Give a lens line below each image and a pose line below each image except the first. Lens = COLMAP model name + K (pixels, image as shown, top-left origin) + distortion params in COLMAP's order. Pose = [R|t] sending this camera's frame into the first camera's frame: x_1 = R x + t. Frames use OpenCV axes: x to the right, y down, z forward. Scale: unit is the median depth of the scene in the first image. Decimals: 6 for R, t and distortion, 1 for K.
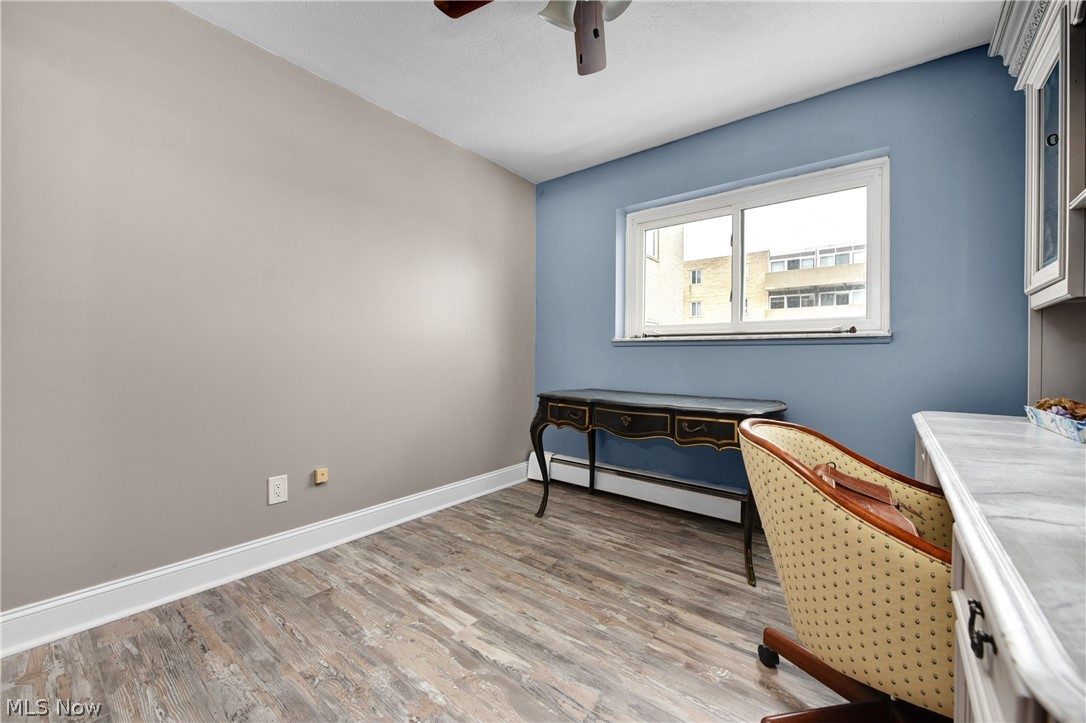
lens RADIAL K [[427.2, 0, 540.8], [0, 427.2, 359.4], [0, 0, 1]] dist [-0.008782, -0.000518]
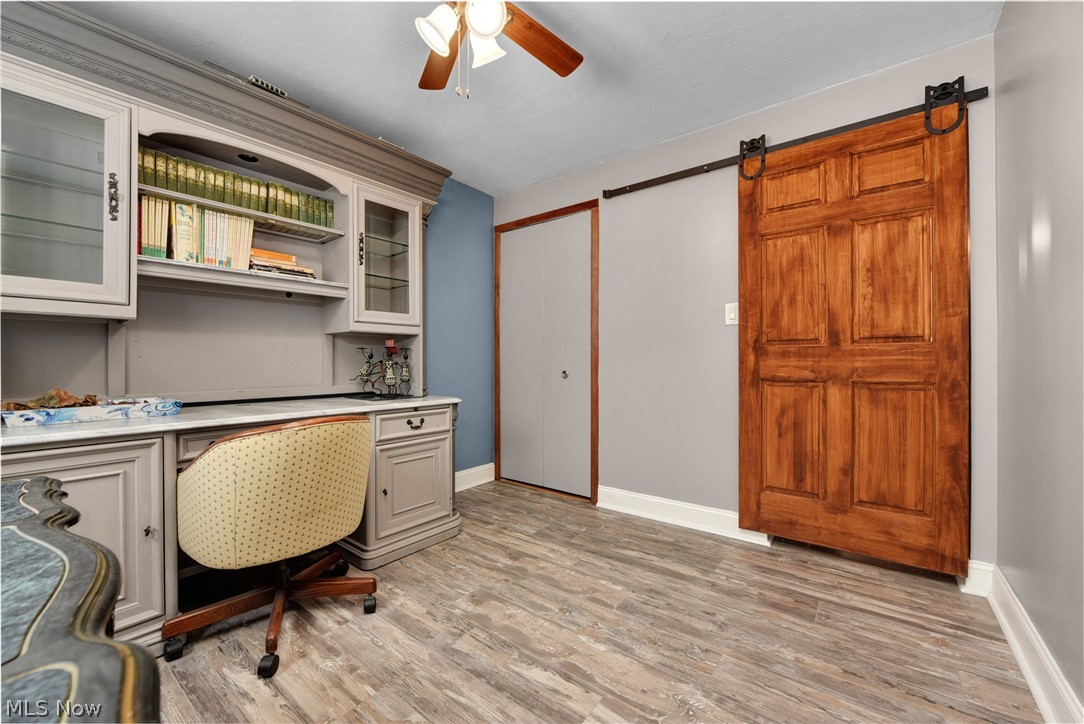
lens RADIAL K [[426.4, 0, 540.2], [0, 426.4, 360.7], [0, 0, 1]] dist [-0.008782, -0.000518]
pose [[-0.999867, -0.006873, -0.014786, -0.052470], [-0.006905, 0.999974, 0.002122, -0.013293], [0.014771, 0.002224, -0.999888, 1.379440]]
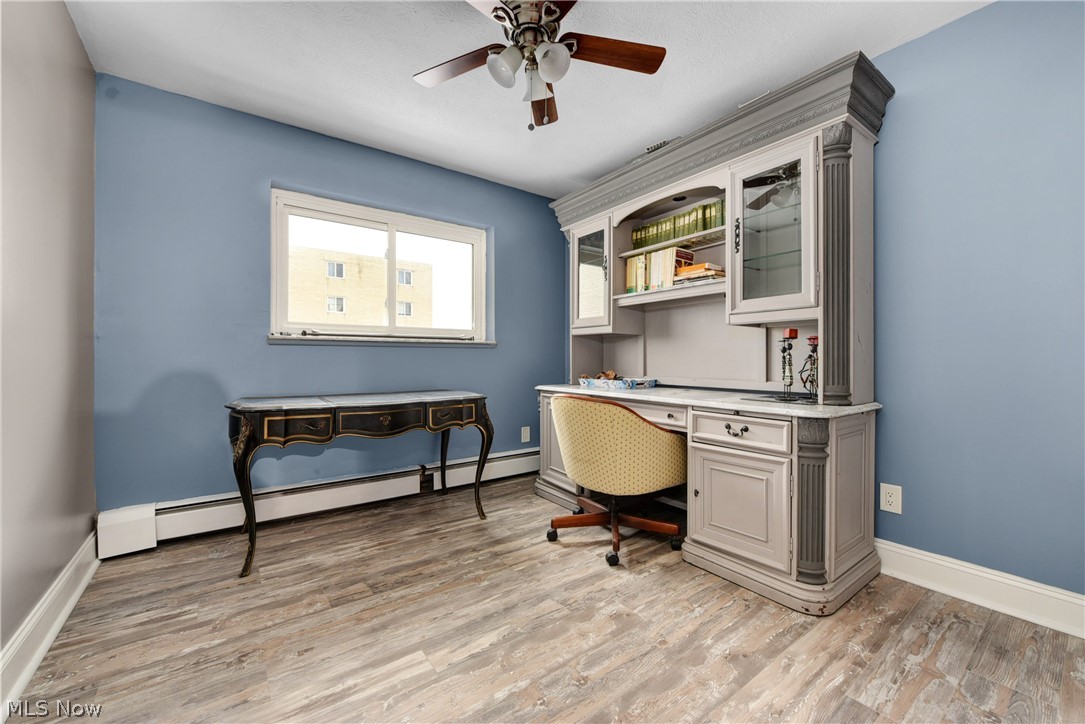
lens RADIAL K [[426.8, 0, 545.4], [0, 426.8, 361.8], [0, 0, 1]] dist [-0.008782, -0.000518]
pose [[0.252367, -0.014304, 0.967526, -0.754680], [0.004939, 0.999897, 0.013495, -0.007305], [-0.967619, 0.001373, 0.252411, 0.415407]]
